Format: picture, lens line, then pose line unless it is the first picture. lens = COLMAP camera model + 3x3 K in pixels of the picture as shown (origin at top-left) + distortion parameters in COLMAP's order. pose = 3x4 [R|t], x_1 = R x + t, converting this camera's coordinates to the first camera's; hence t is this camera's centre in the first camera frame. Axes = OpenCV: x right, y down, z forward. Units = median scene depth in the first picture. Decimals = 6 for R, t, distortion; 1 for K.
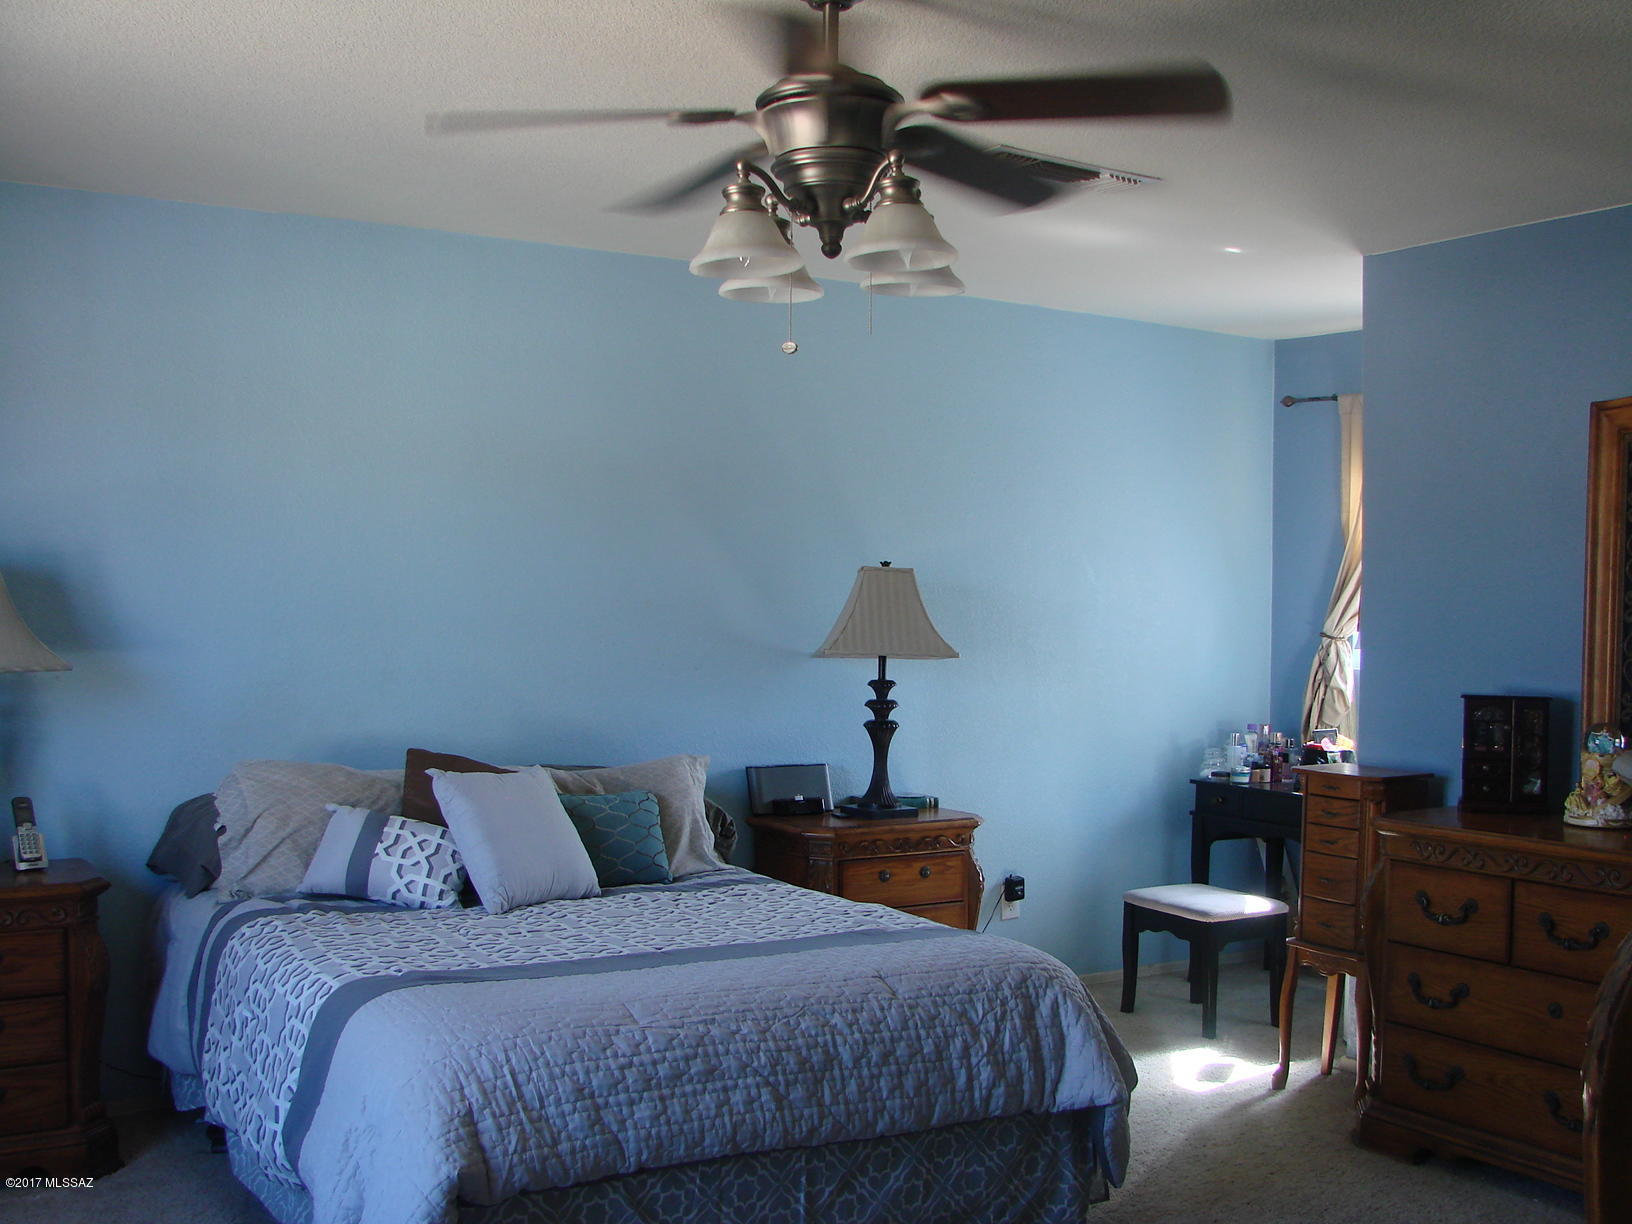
lens RADIAL K [[1756.4, 0, 845.8], [0, 1756.4, 650.5], [0, 0, 1]] dist [-0.216172, 0.273046]
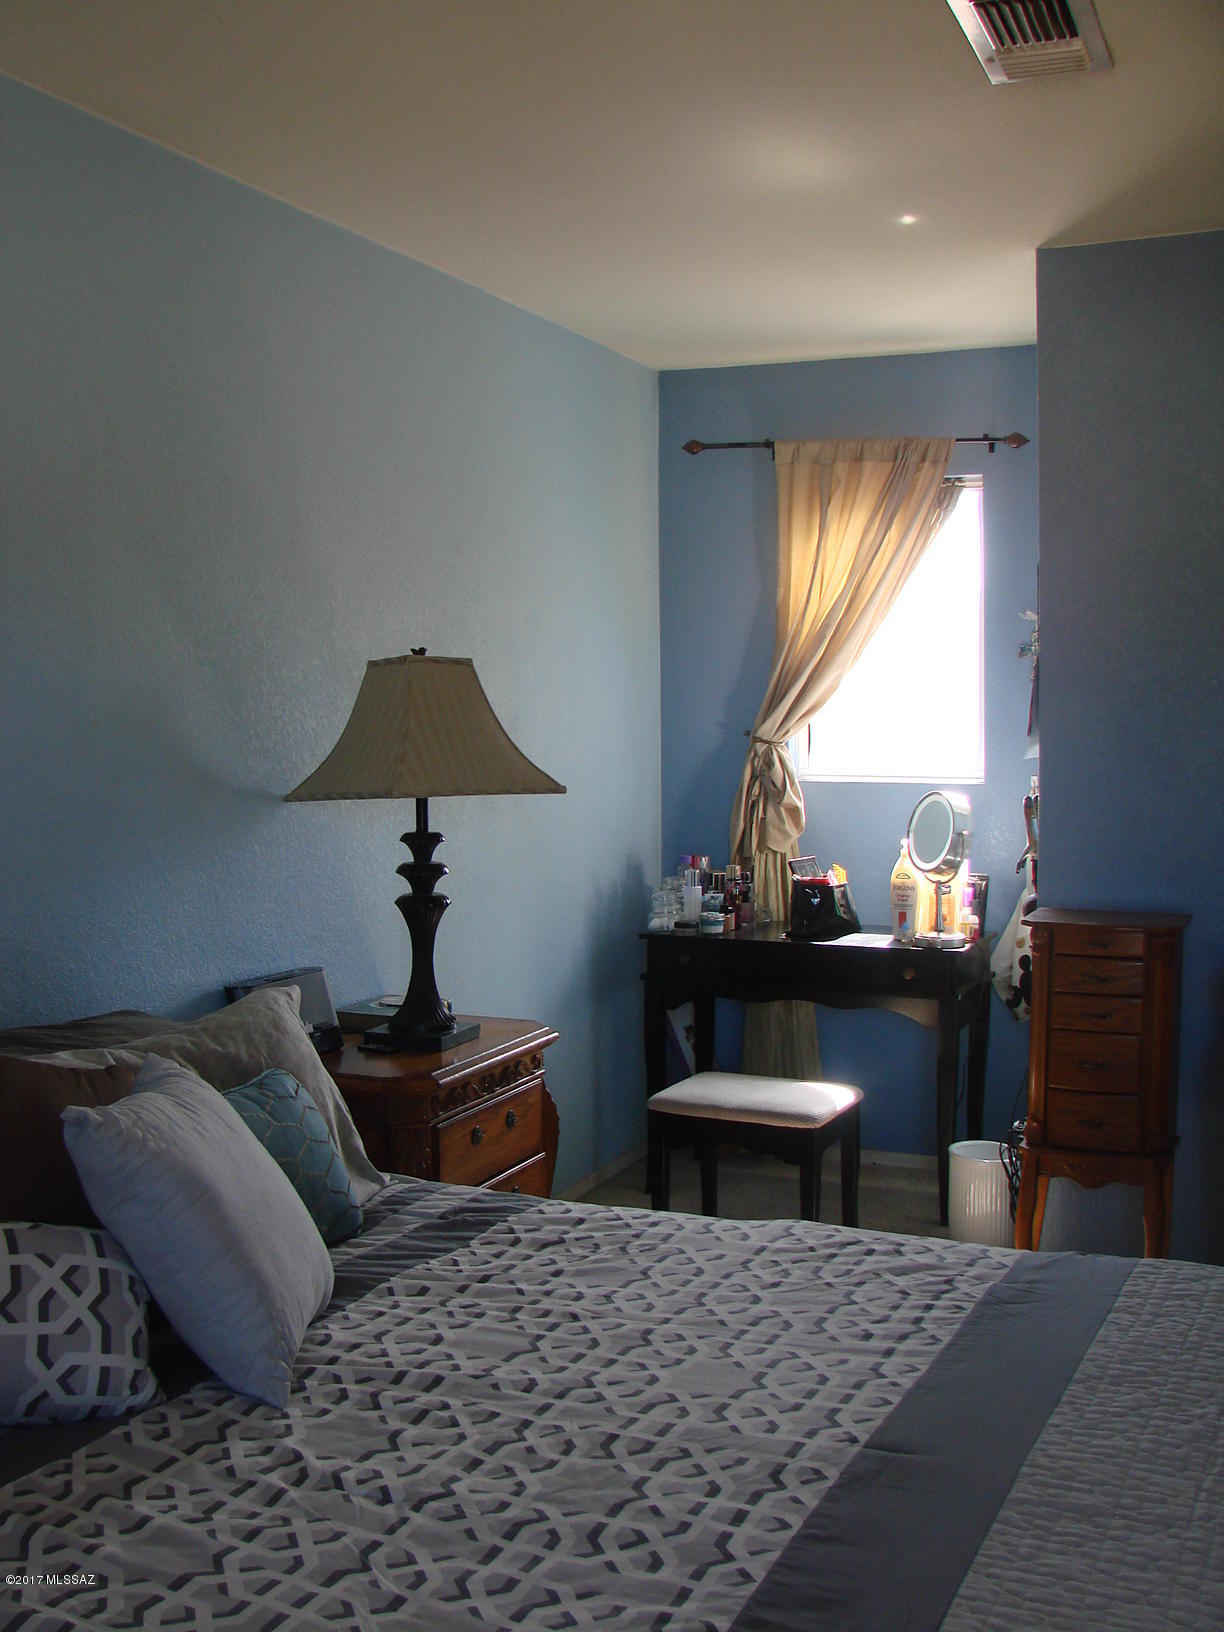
lens RADIAL K [[1756.4, 0, 572.6], [0, 1756.4, 820.7], [0, 0, 1]] dist [-0.216172, 0.273046]
pose [[0.845008, -0.054748, 0.531944, -0.293998], [0.033082, 0.998192, 0.050184, -0.019164], [-0.533730, -0.024808, 0.845291, 0.454984]]
